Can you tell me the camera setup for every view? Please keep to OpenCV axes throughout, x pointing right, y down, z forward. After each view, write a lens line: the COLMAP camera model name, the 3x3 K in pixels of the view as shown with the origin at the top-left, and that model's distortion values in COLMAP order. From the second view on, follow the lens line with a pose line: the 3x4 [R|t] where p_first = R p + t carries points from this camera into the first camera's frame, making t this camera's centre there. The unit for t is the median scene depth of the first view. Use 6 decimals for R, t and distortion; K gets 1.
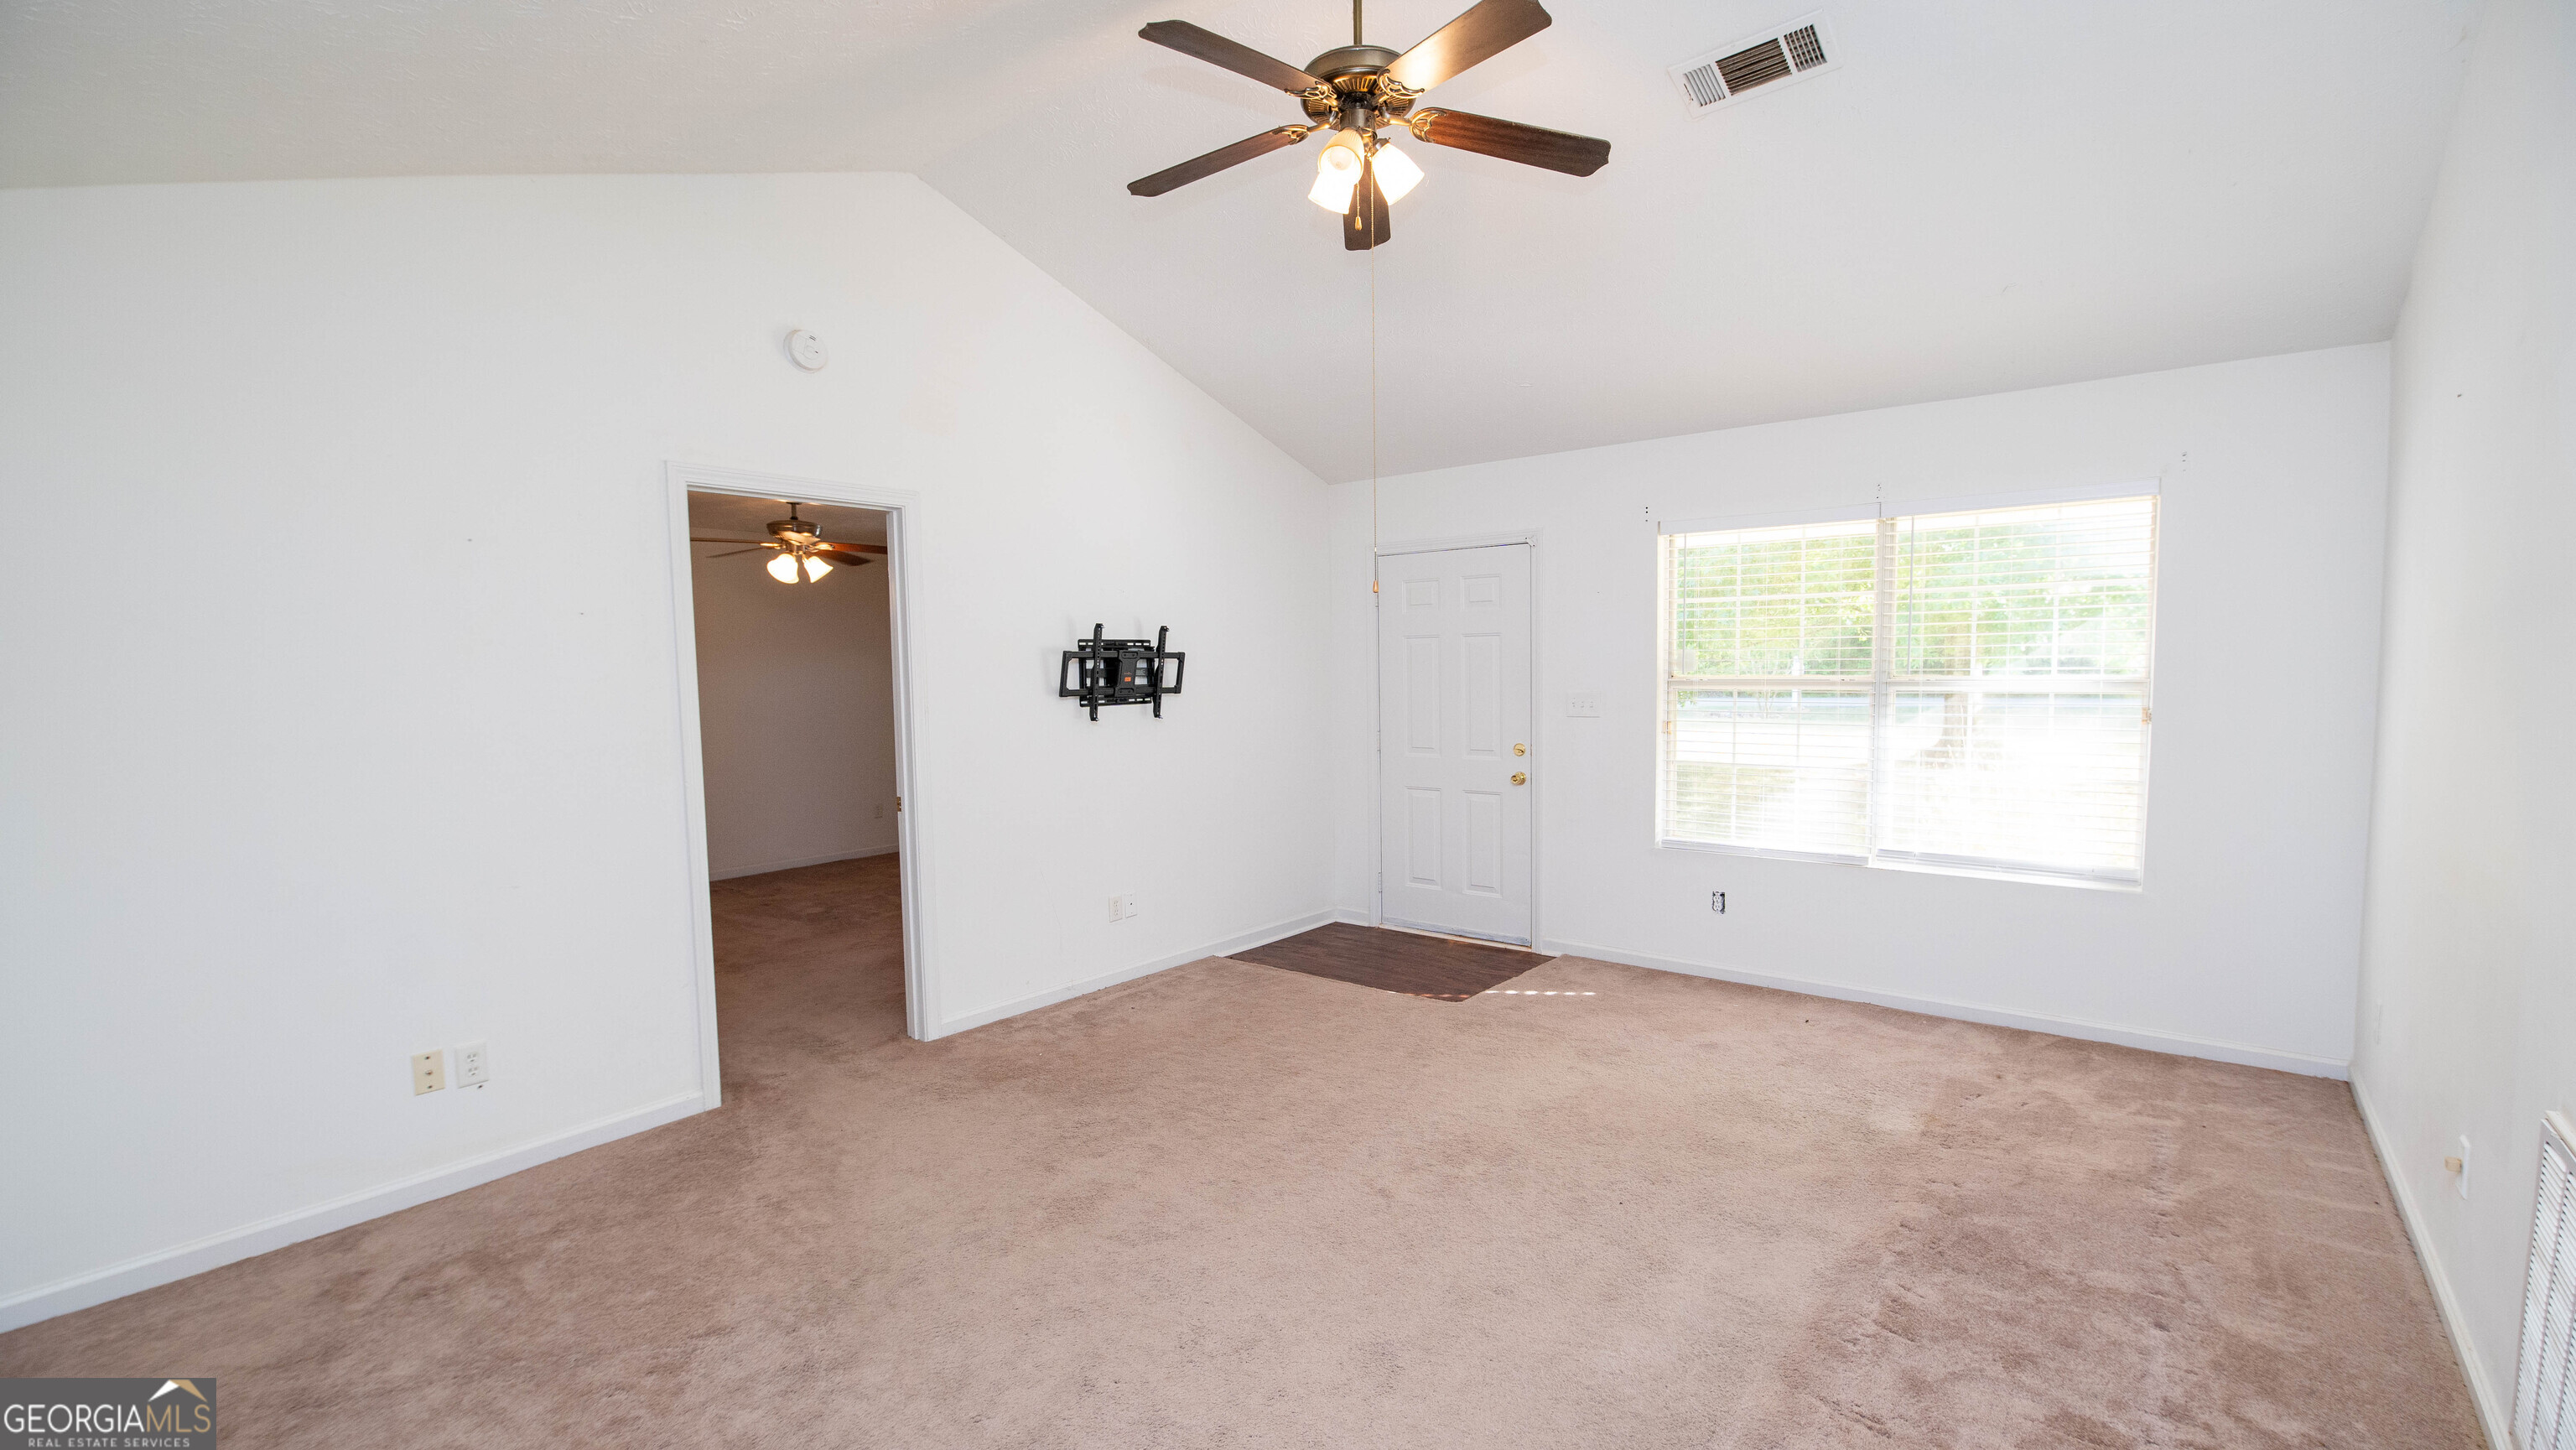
lens RADIAL K [[1123.0, 0, 1288.0], [0, 1123.0, 725.0], [0, 0, 1]] dist [0.000237, -0.000041]
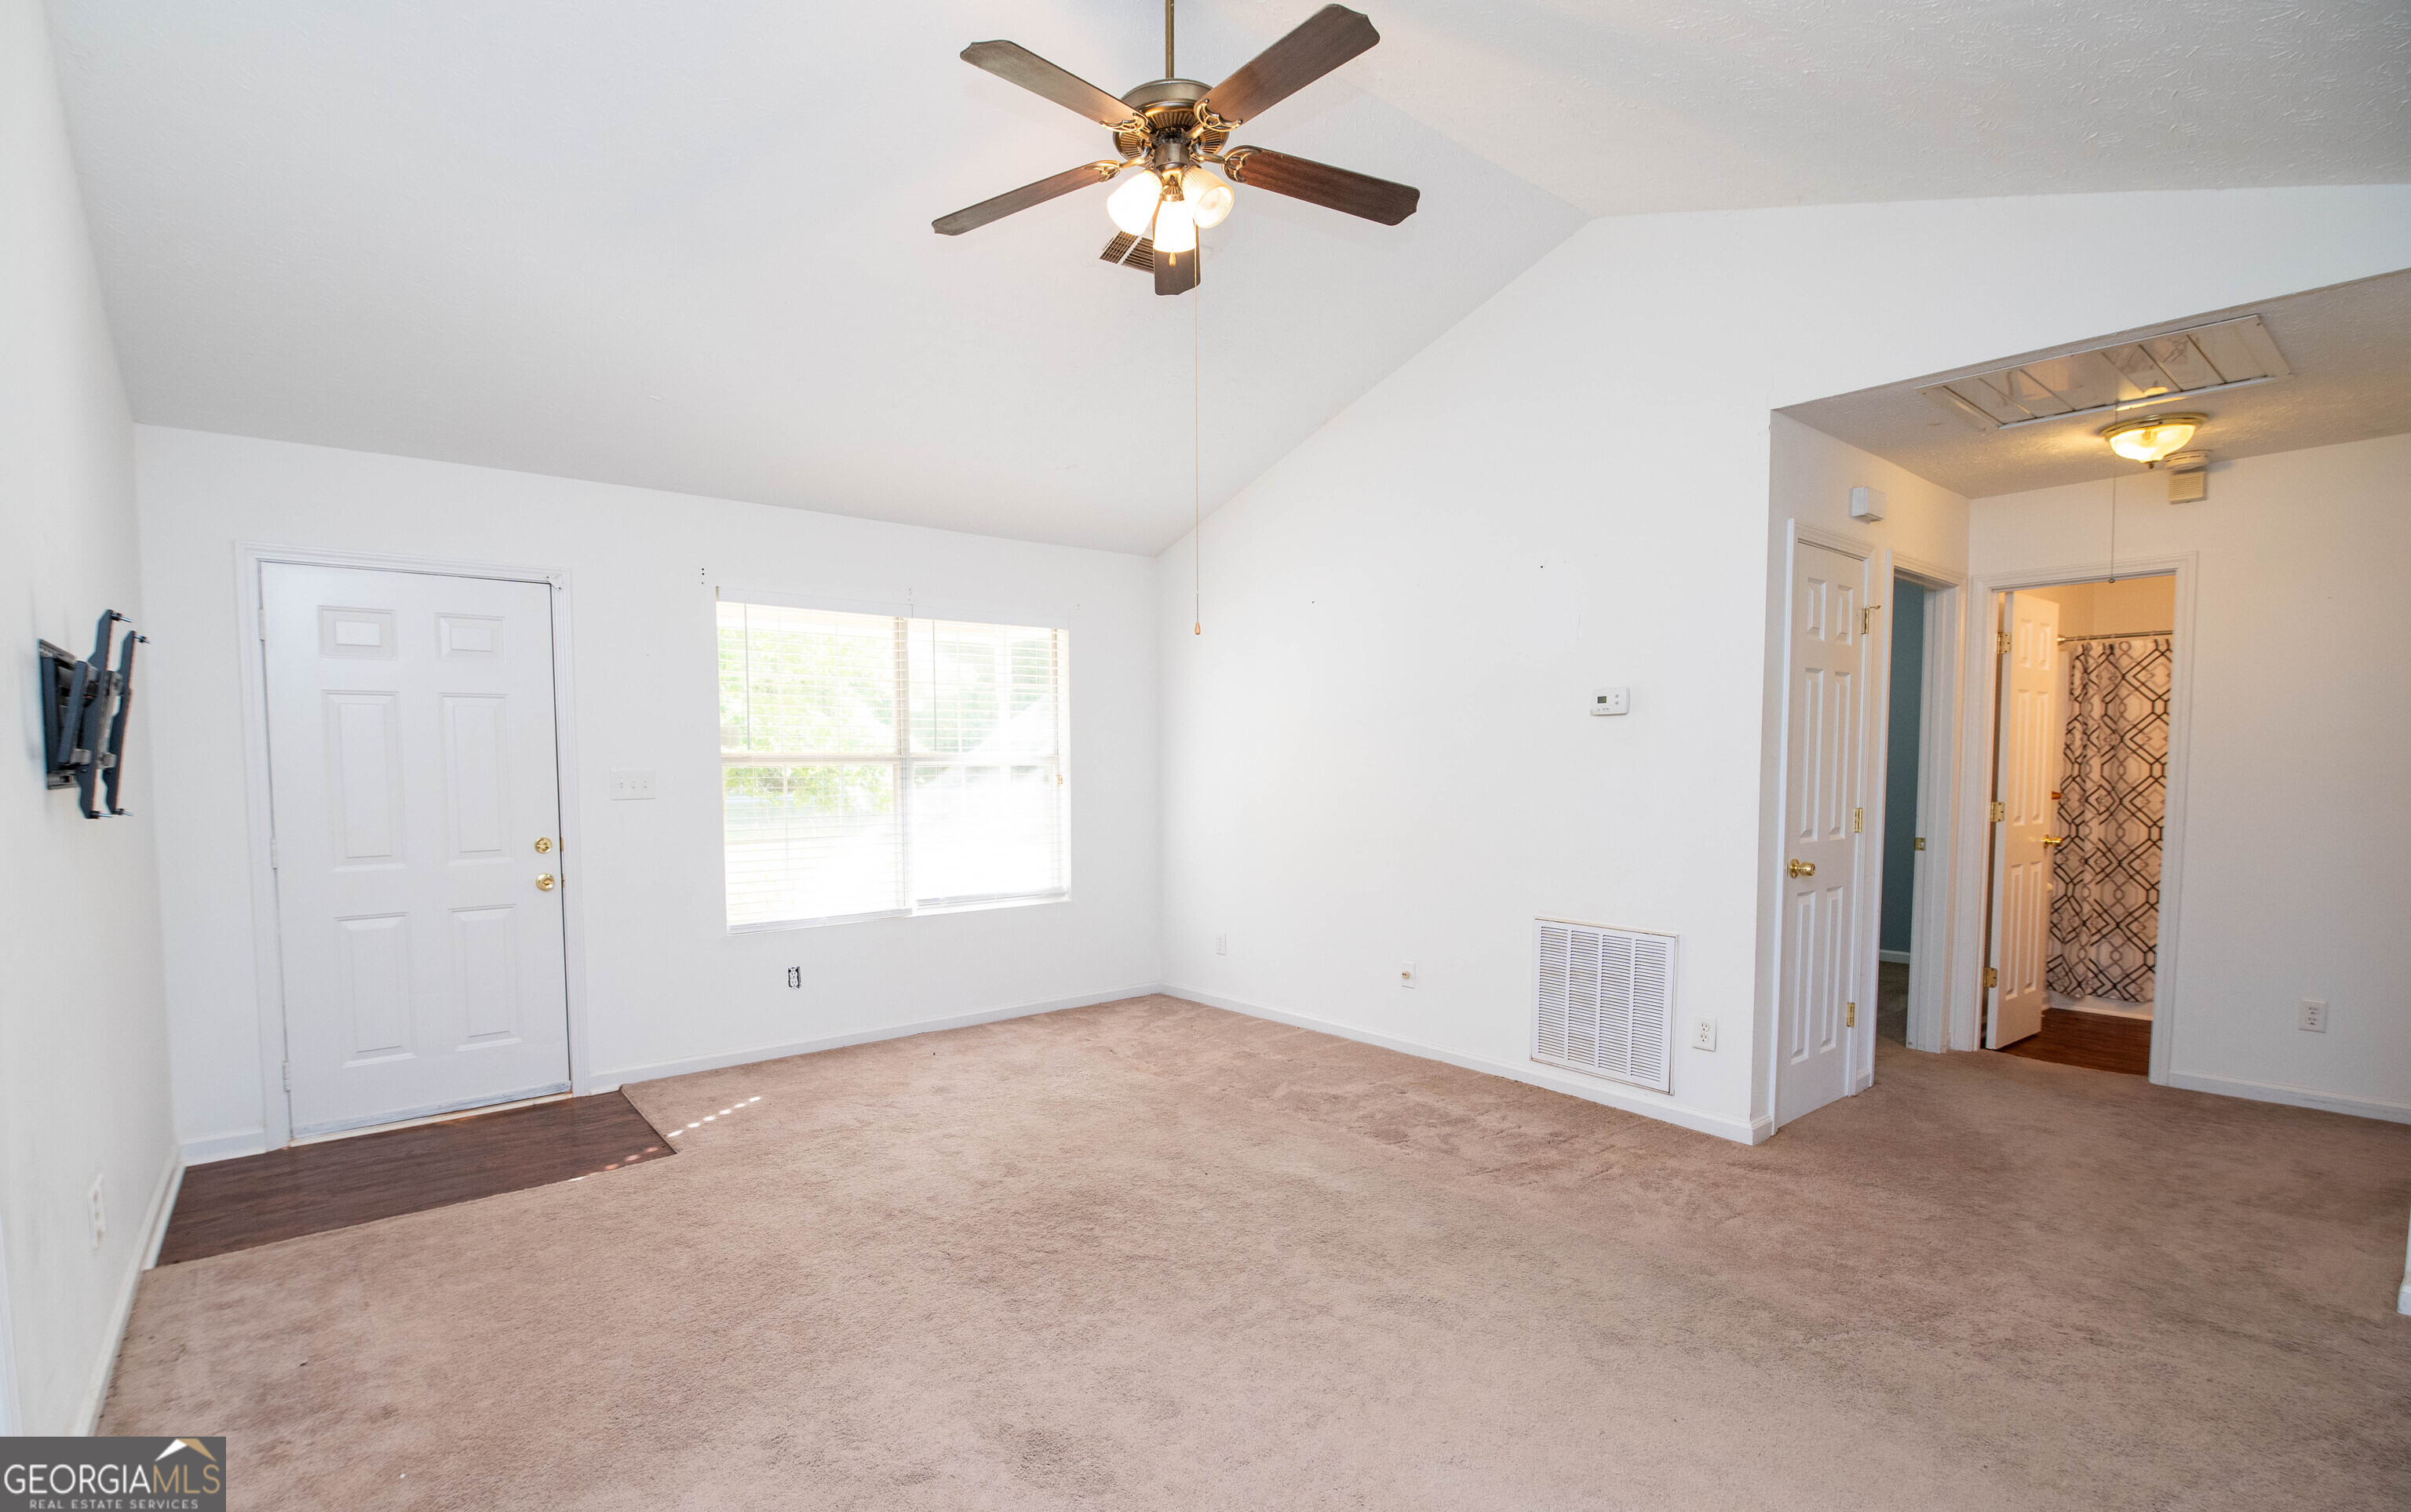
lens RADIAL K [[1113.9, 0, 1207.2], [0, 1113.9, 812.4], [0, 0, 1]] dist [-0.000215, -0.000074]
pose [[0.220920, -0.043409, 0.974325, -0.538907], [0.057951, 0.997828, 0.031316, 0.000769], [-0.973569, 0.049545, 0.222956, 0.447215]]
